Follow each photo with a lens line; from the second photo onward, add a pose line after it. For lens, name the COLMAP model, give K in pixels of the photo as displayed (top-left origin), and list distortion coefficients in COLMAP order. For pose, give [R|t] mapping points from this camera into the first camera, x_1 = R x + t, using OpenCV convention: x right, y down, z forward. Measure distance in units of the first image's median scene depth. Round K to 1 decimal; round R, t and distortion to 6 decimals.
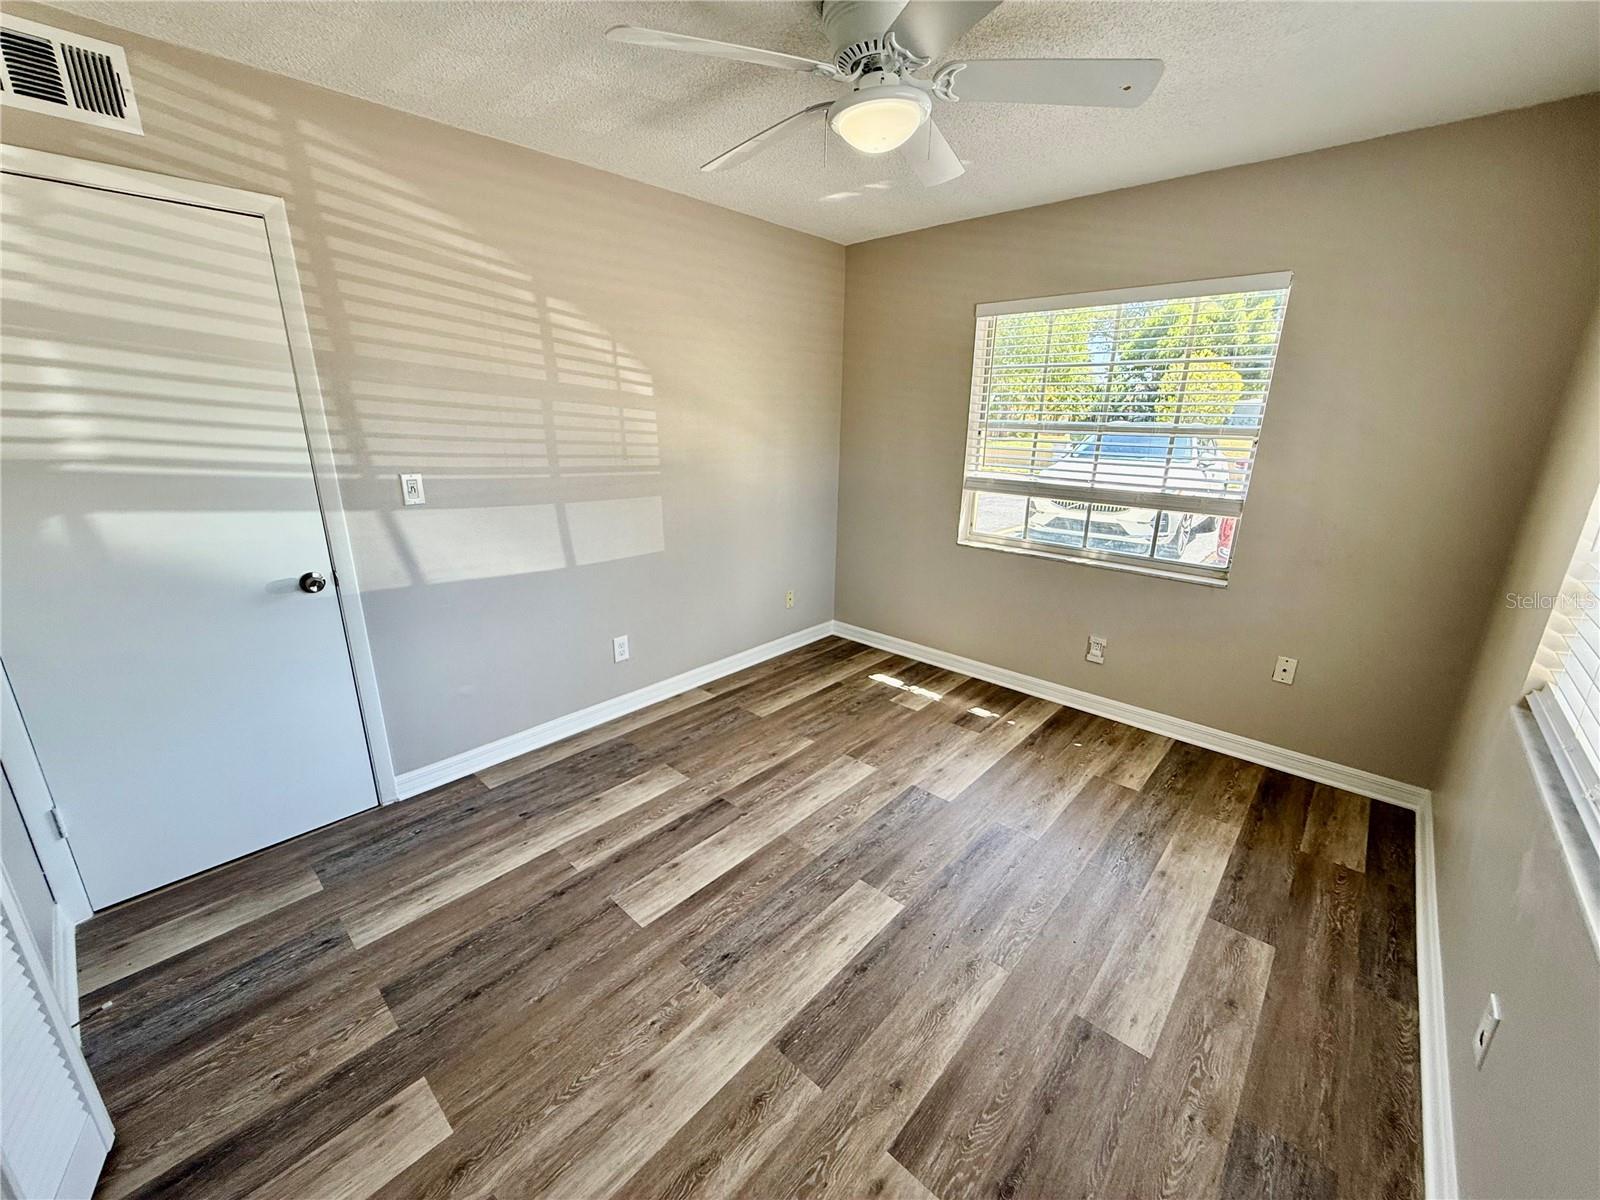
lens RADIAL K [[637.7, 0, 796.0], [0, 637.7, 599.5], [0, 0, 1]] dist [-0.000365, 0.000436]
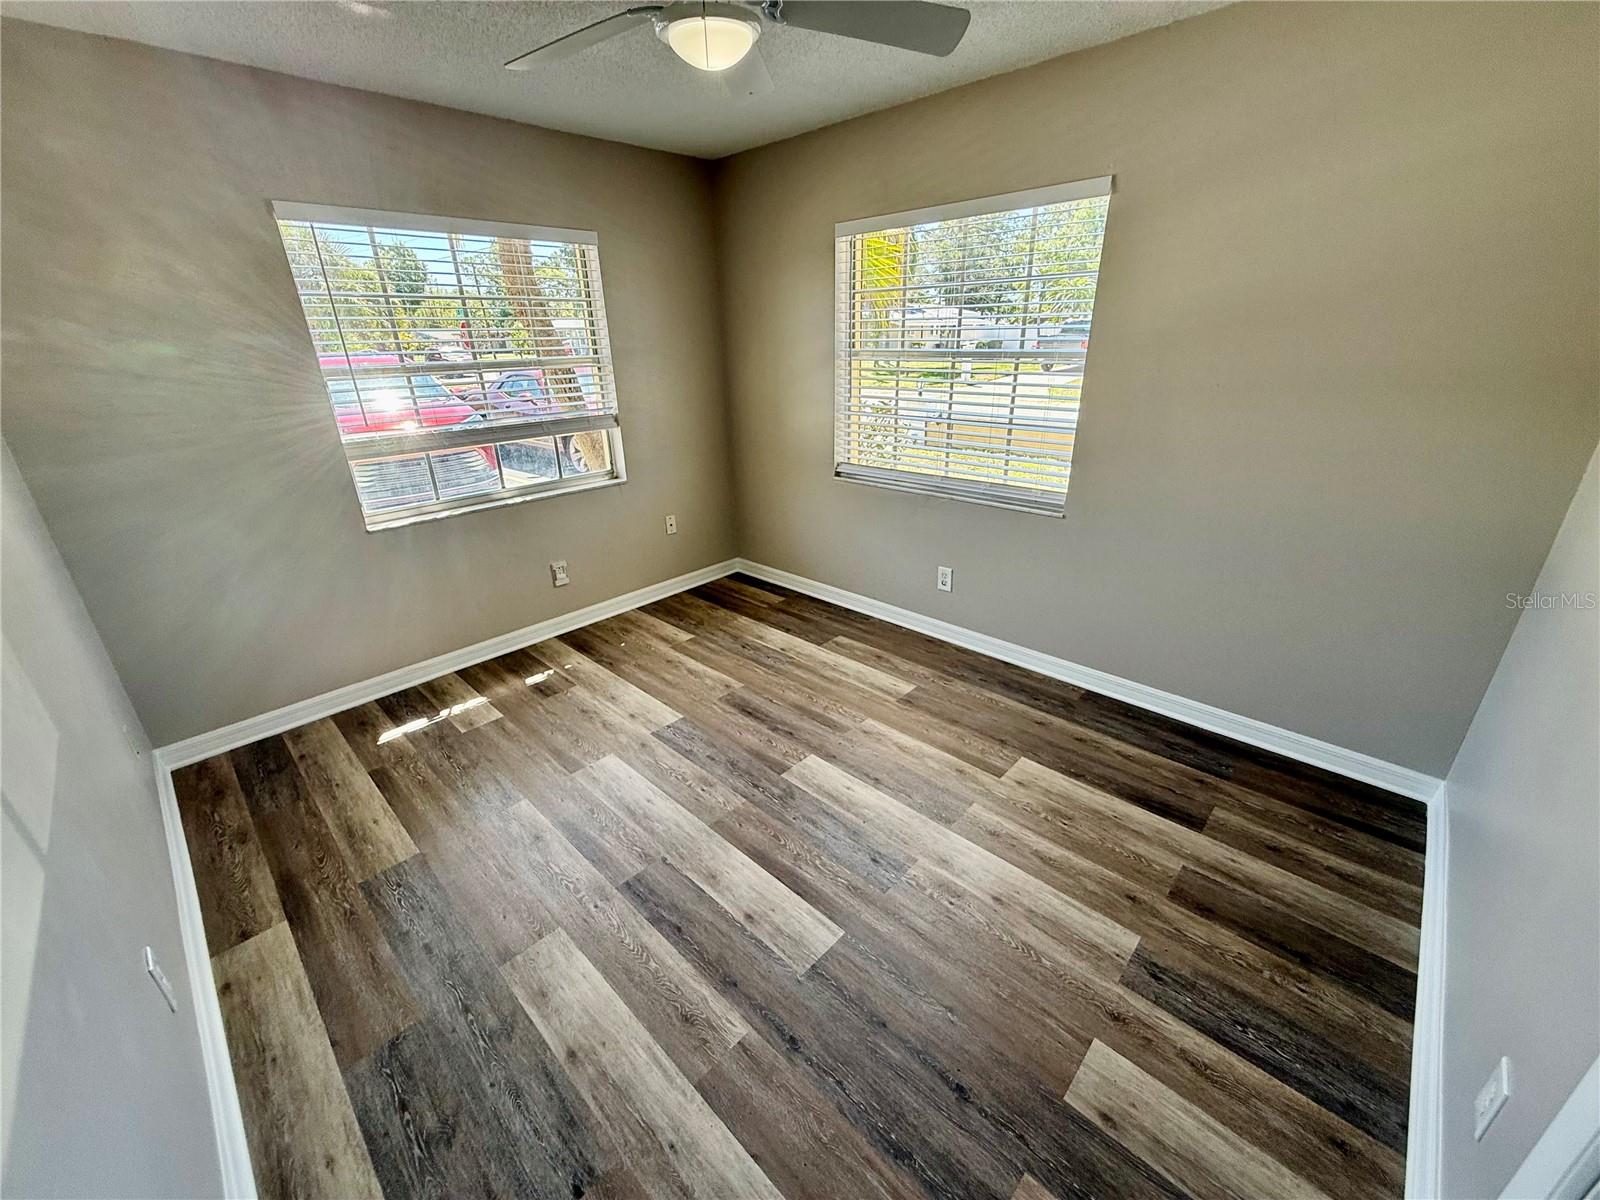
lens RADIAL K [[637.7, 0, 796.0], [0, 637.7, 599.5], [0, 0, 1]] dist [-0.000365, 0.000436]
pose [[0.020462, -0.392178, 0.919662, -0.652952], [0.308430, 0.877466, 0.367321, -0.192232], [-0.951027, 0.276136, 0.138914, 0.588142]]
